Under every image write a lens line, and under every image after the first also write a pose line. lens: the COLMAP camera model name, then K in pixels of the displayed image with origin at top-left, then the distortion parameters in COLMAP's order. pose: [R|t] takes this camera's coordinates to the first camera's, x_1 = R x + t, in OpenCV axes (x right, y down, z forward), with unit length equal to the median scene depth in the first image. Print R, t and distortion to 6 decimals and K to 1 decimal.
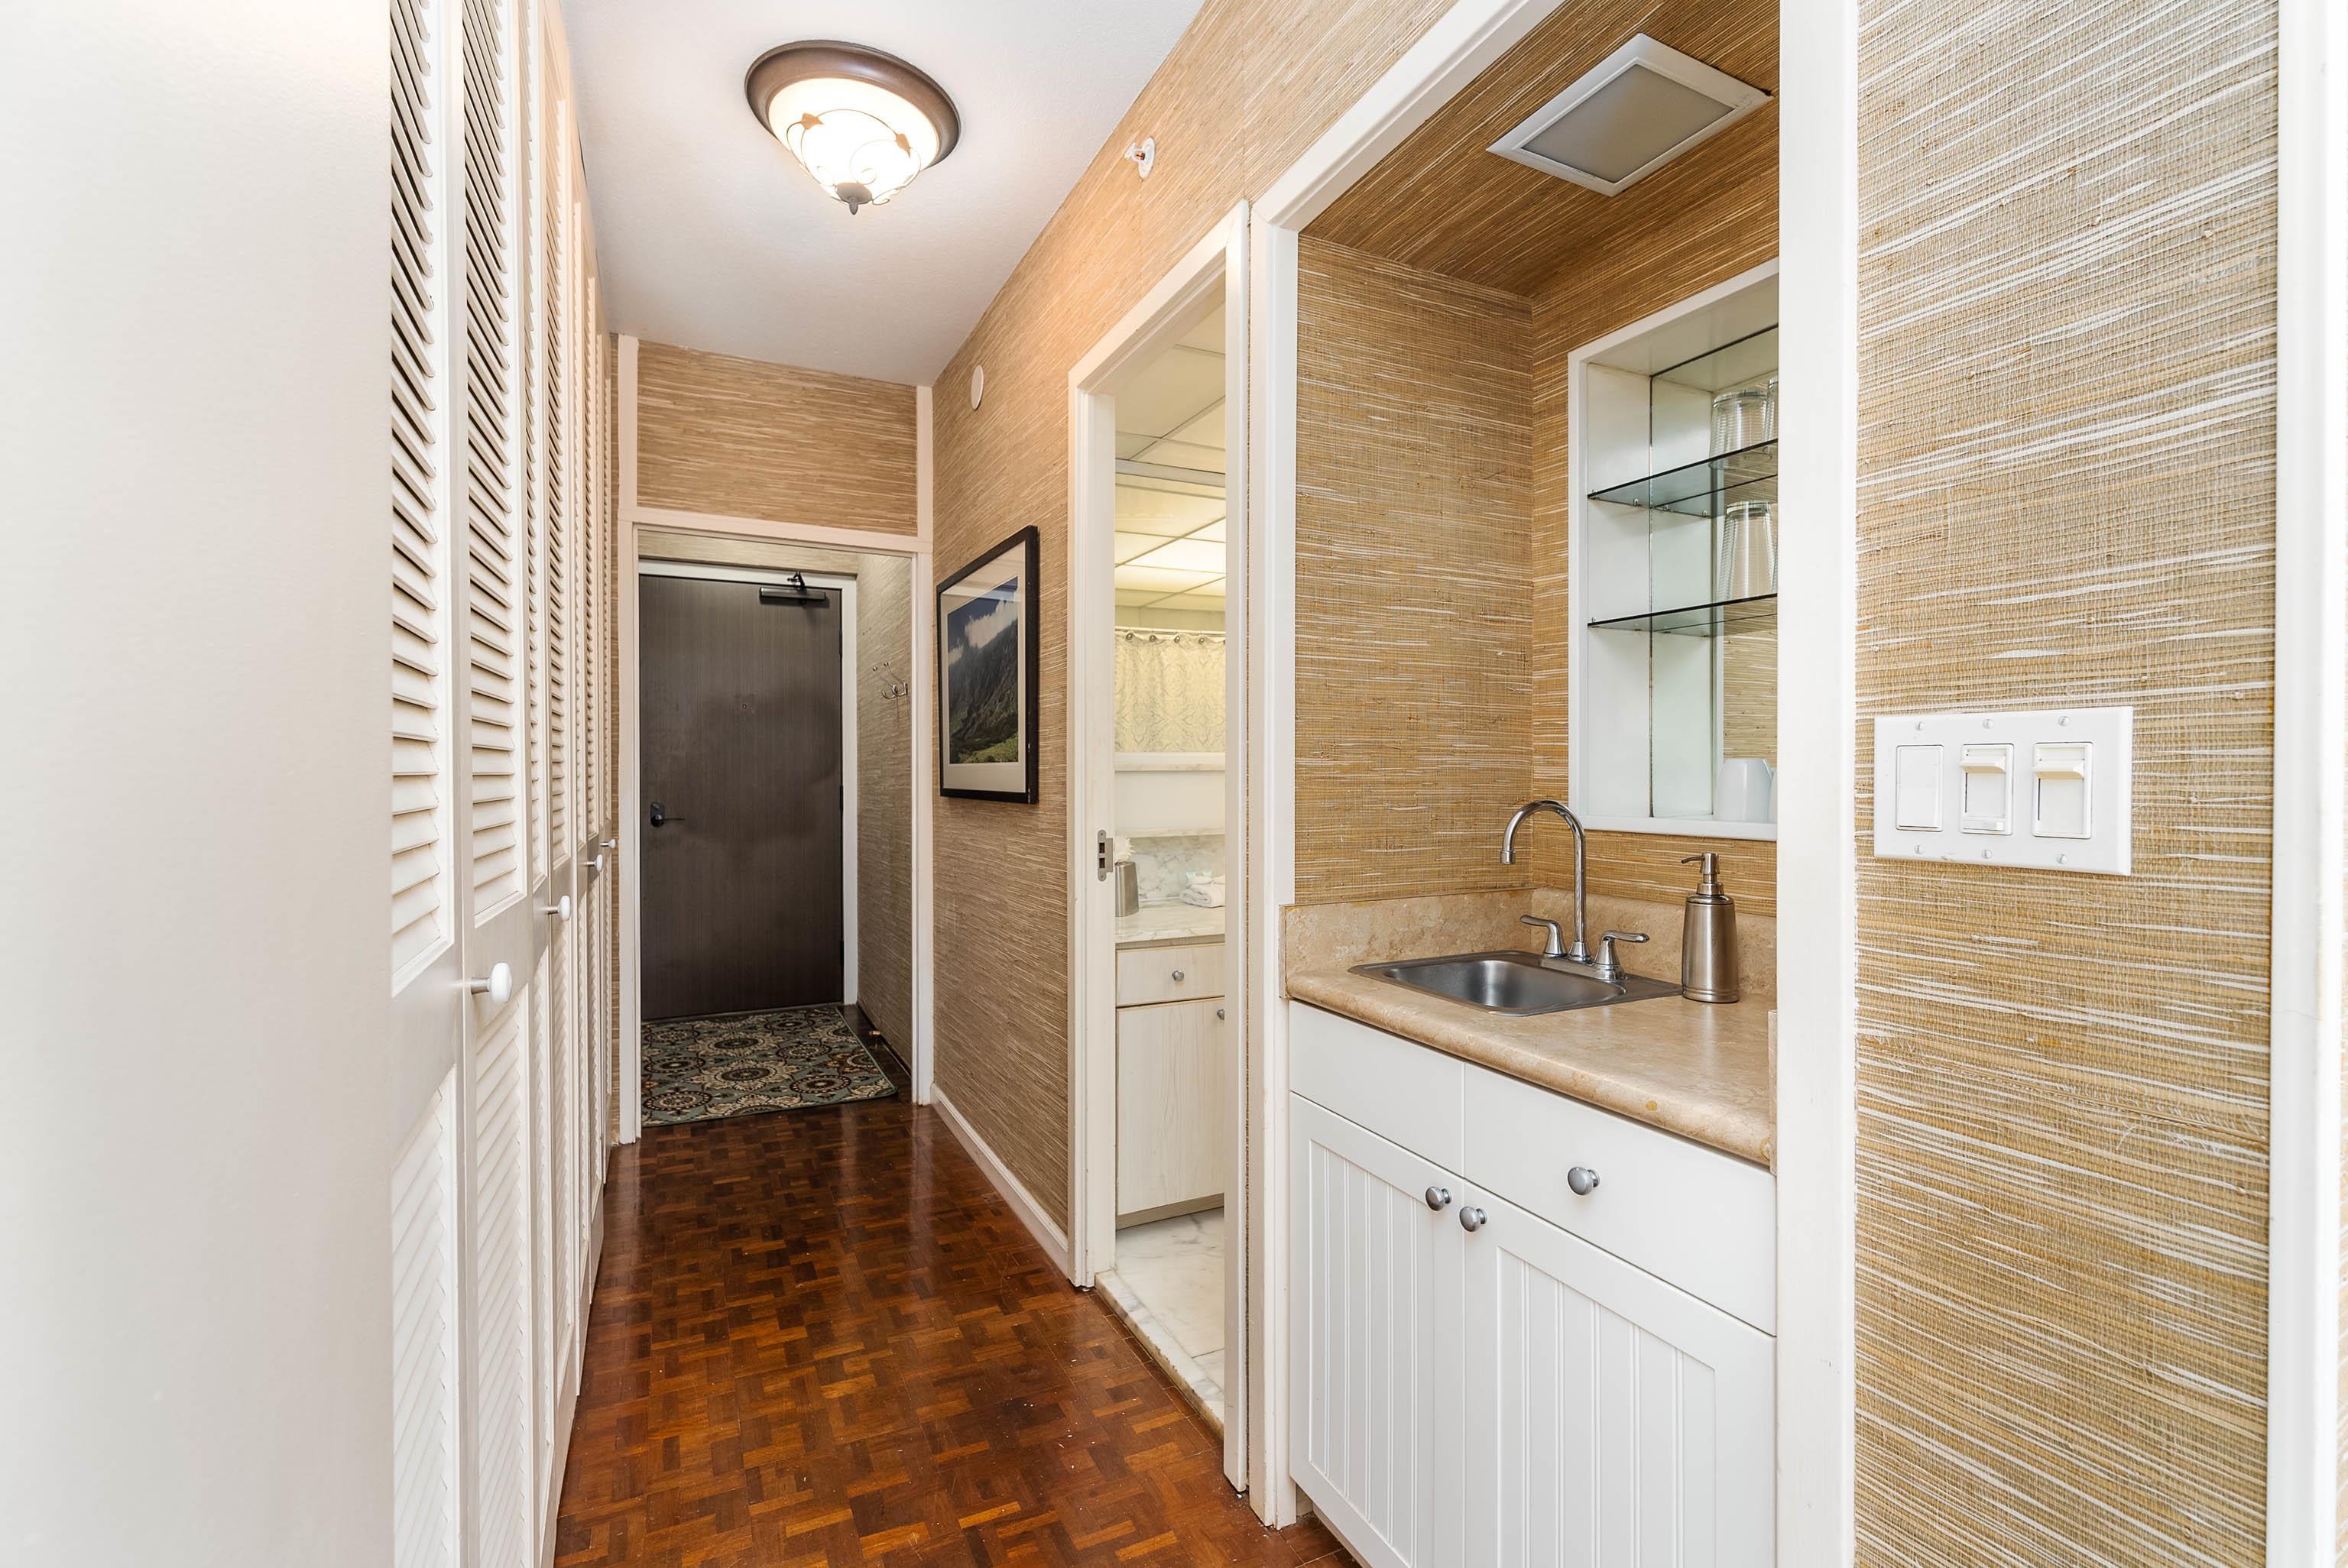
lens RADIAL K [[1030.7, 0, 1178.9], [0, 1030.7, 784.7], [0, 0, 1]] dist [-0.001296, 0.000025]
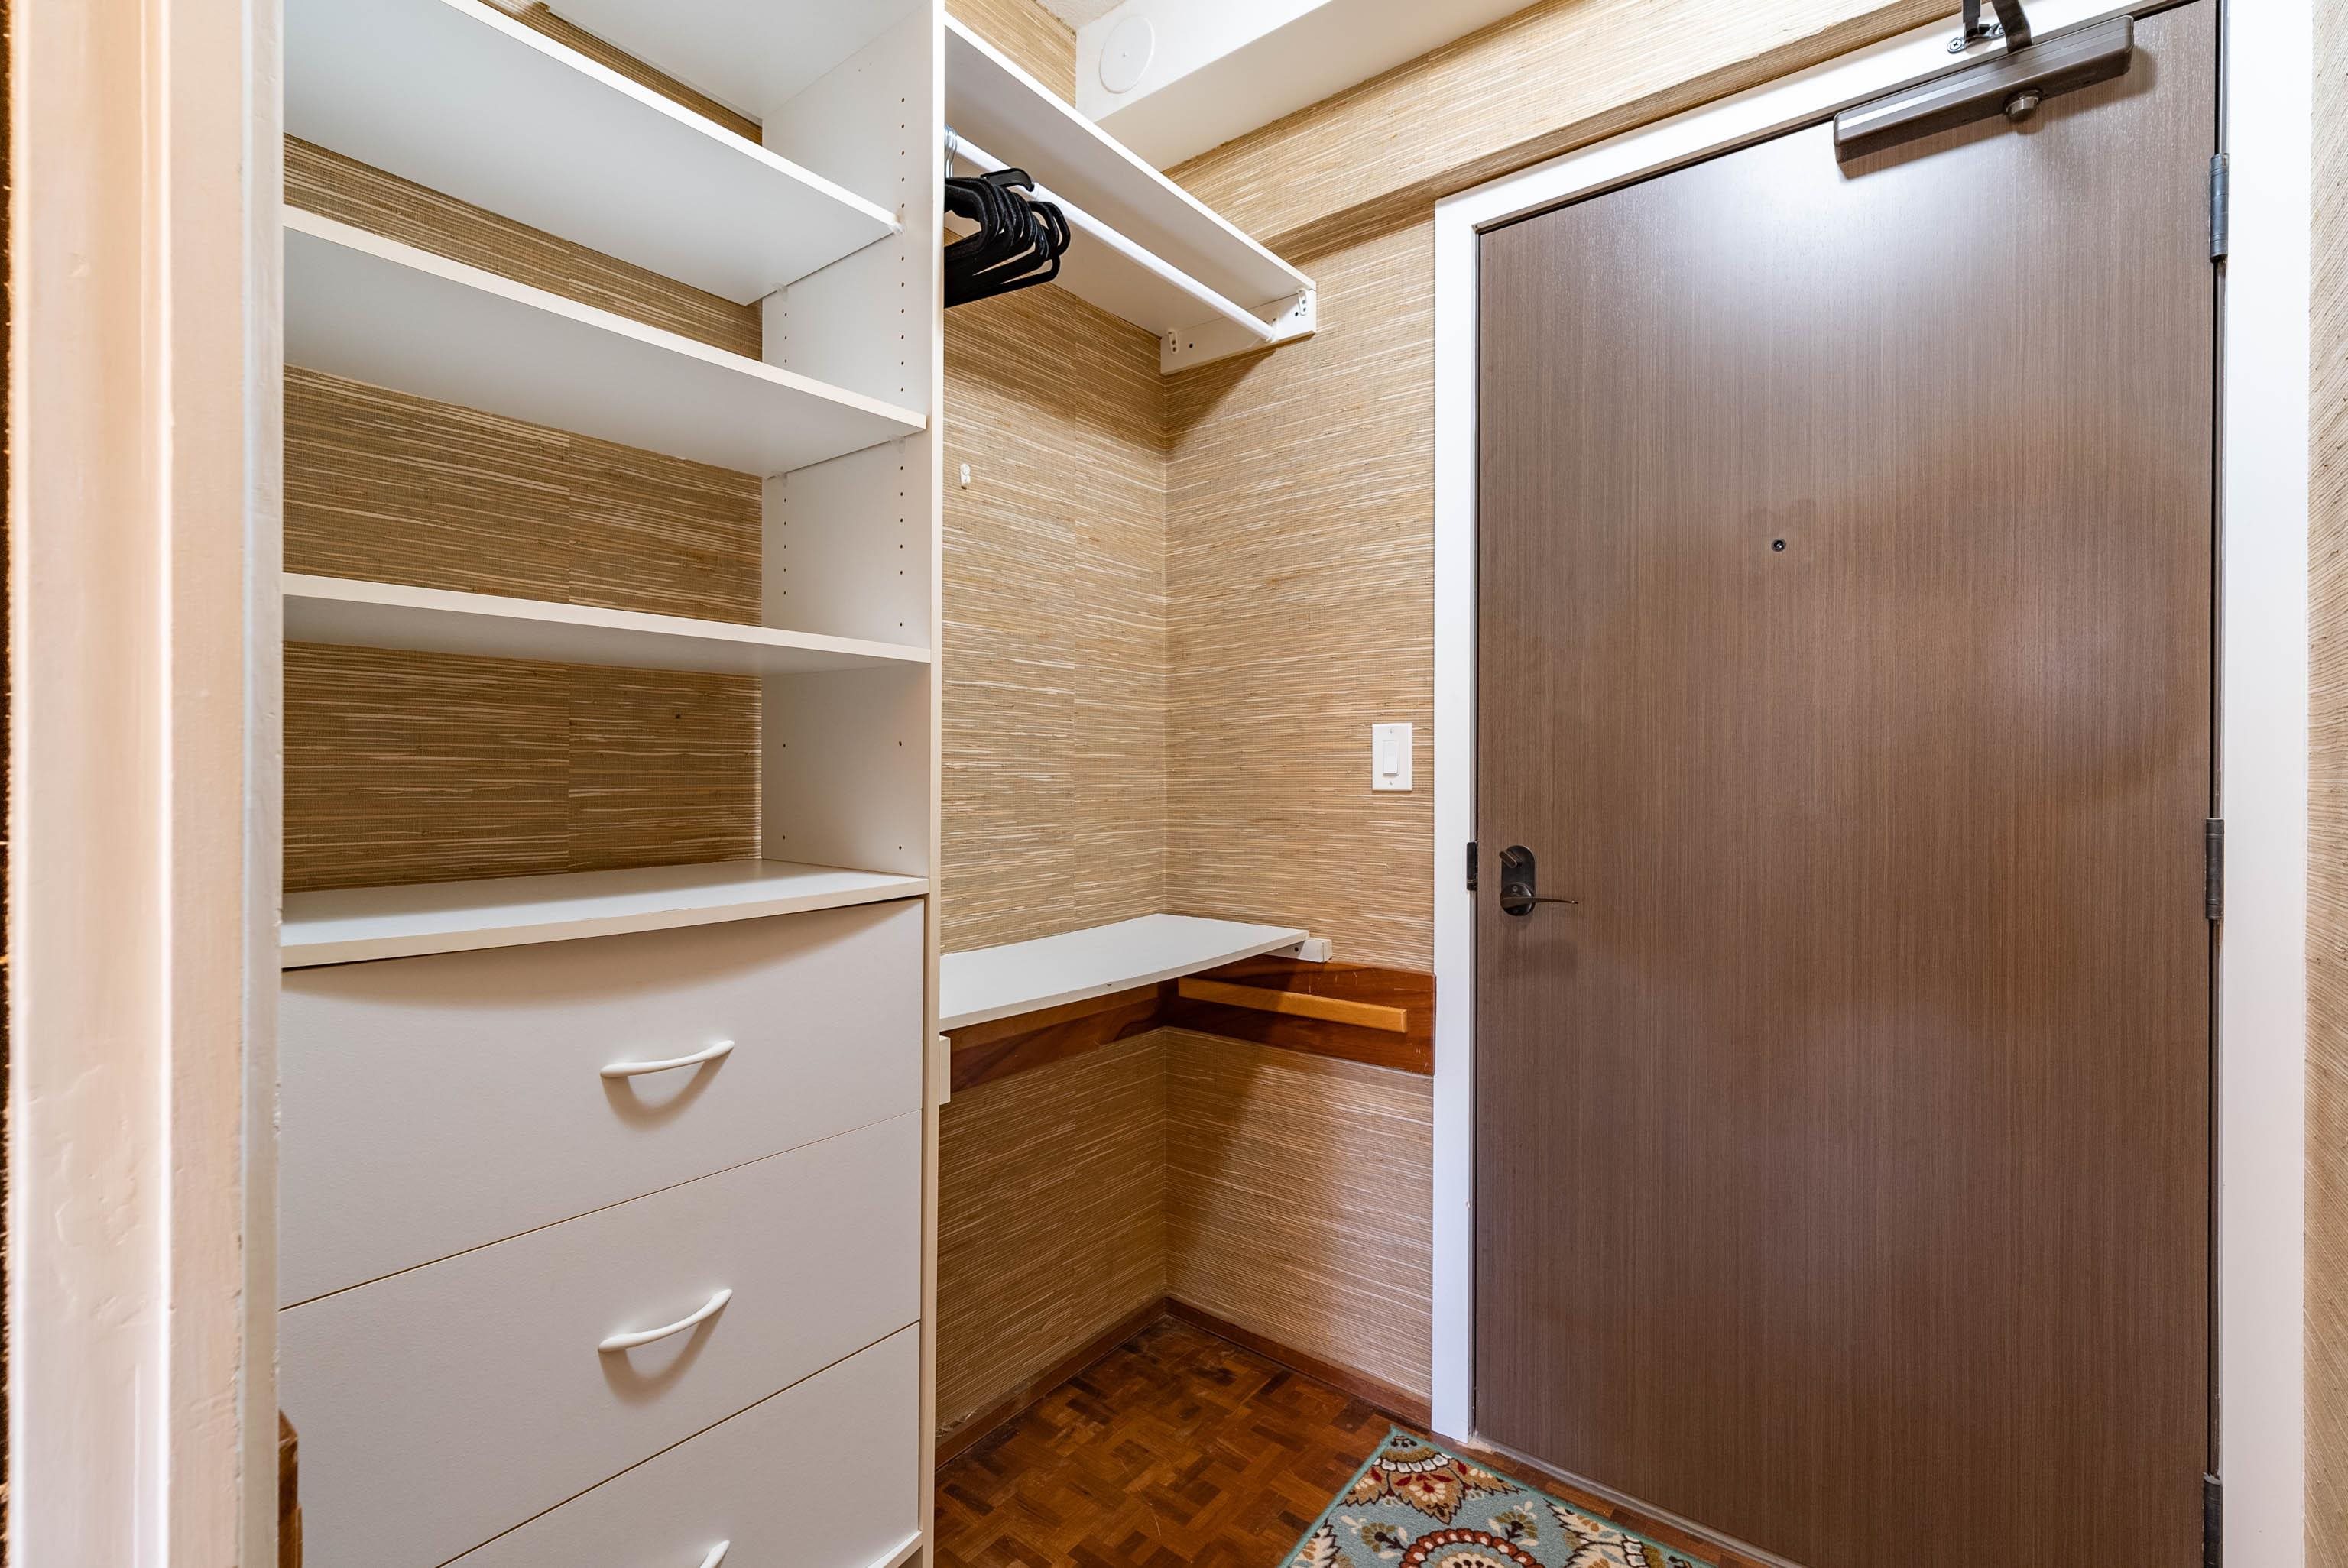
lens RADIAL K [[1030.7, 0, 1178.7], [0, 1030.7, 774.6], [0, 0, 1]] dist [-0.001296, 0.000025]
pose [[0.440392, 0.000355, -0.897806, -0.167684], [-0.003266, 0.999994, -0.001206, -0.005475], [0.897800, 0.003463, 0.440390, 0.518922]]
